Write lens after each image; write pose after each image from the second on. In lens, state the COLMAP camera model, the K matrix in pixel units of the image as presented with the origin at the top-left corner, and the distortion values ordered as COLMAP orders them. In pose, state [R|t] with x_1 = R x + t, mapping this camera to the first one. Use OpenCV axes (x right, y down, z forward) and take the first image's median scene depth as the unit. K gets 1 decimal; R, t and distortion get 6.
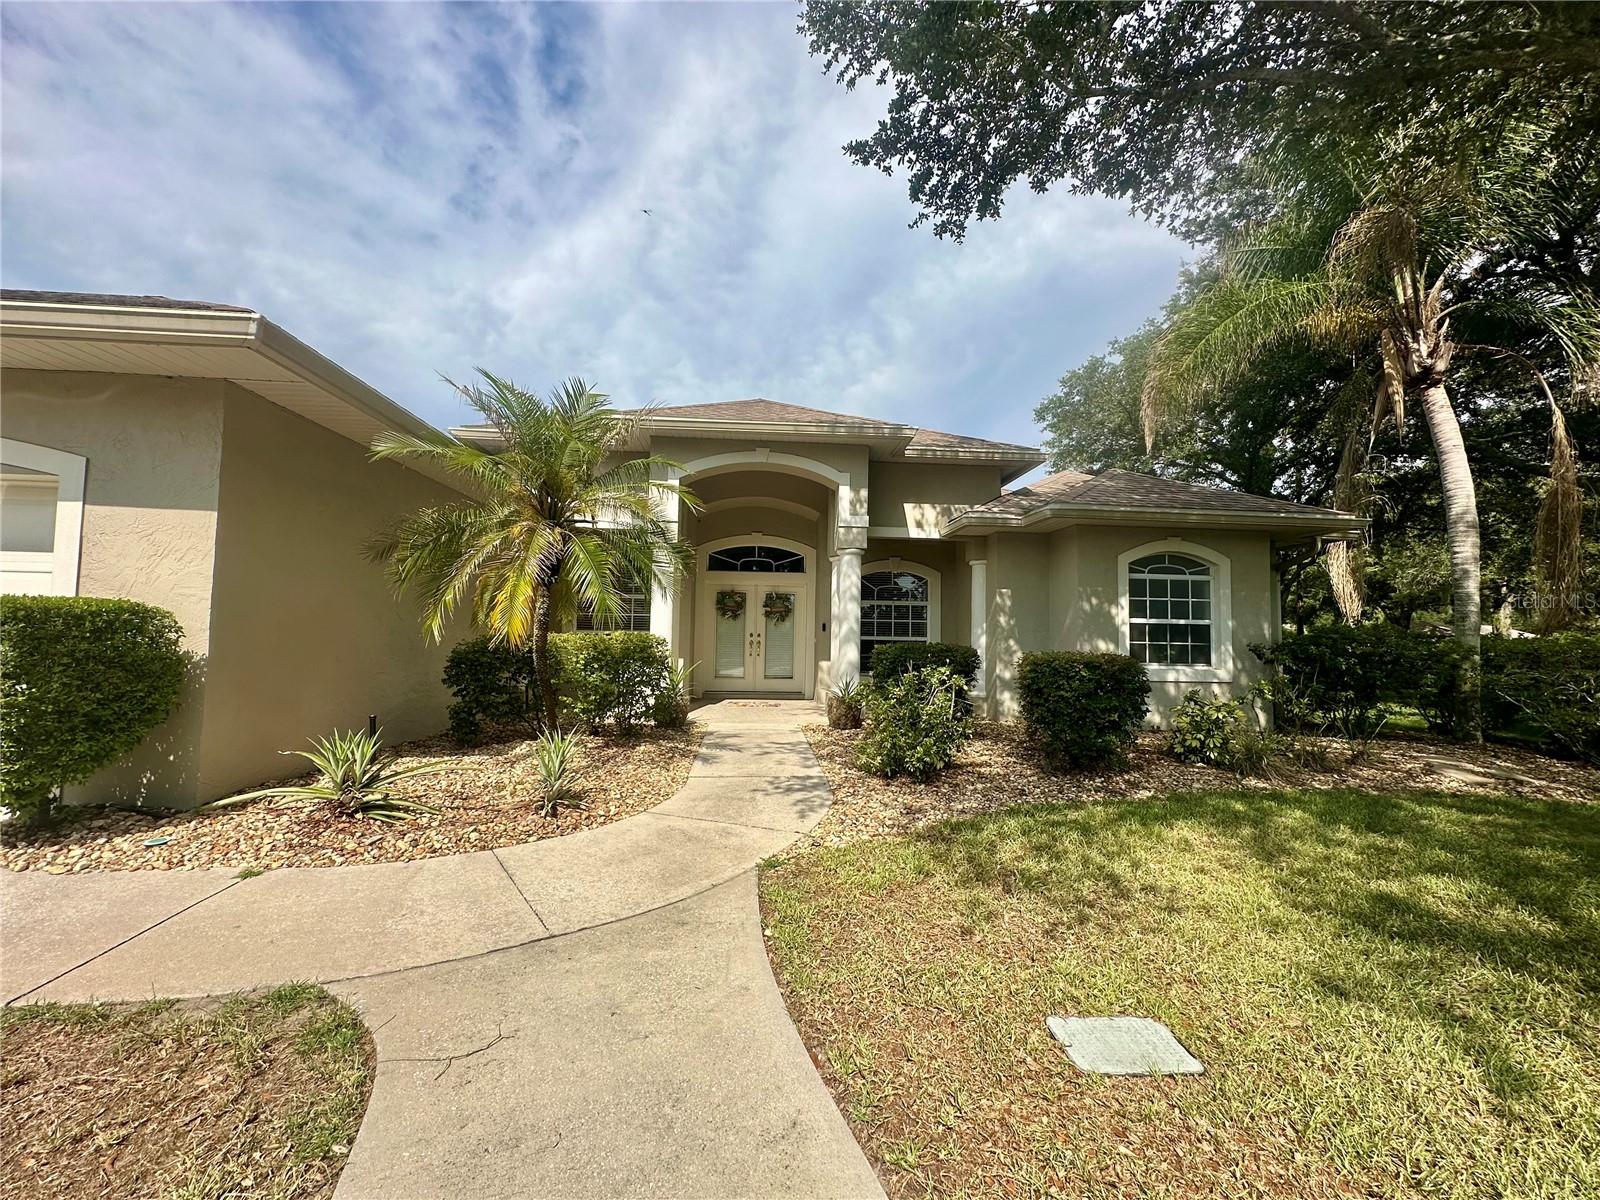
lens RADIAL K [[639.4, 0, 798.6], [0, 639.4, 605.0], [0, 0, 1]] dist [-0.002137, 0.000836]
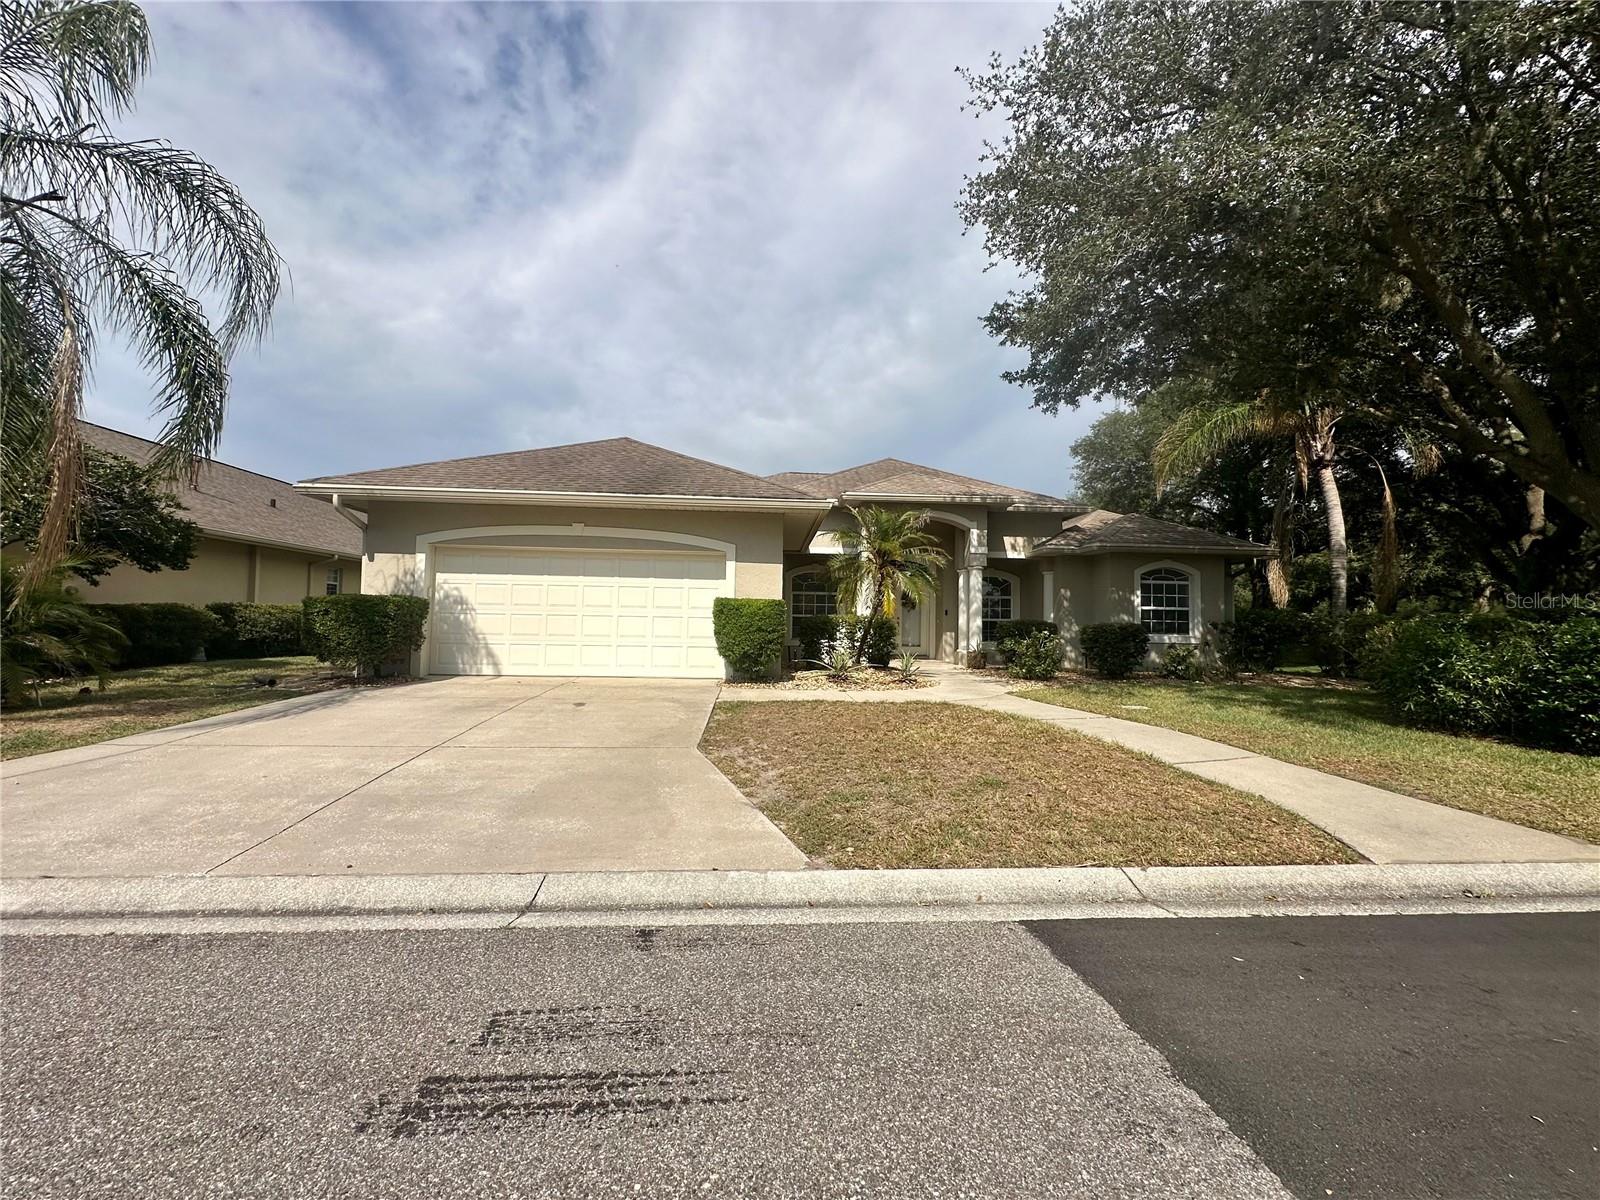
lens RADIAL K [[644.1, 0, 800.0], [0, 644.1, 600.0], [0, 0, 1]] dist [-0.000888, 0.000108]
pose [[0.999913, 0.000851, -0.013191, -0.360204], [-0.000702, 0.999936, 0.011305, -0.014602], [0.013200, -0.011294, 0.999849, -0.712366]]
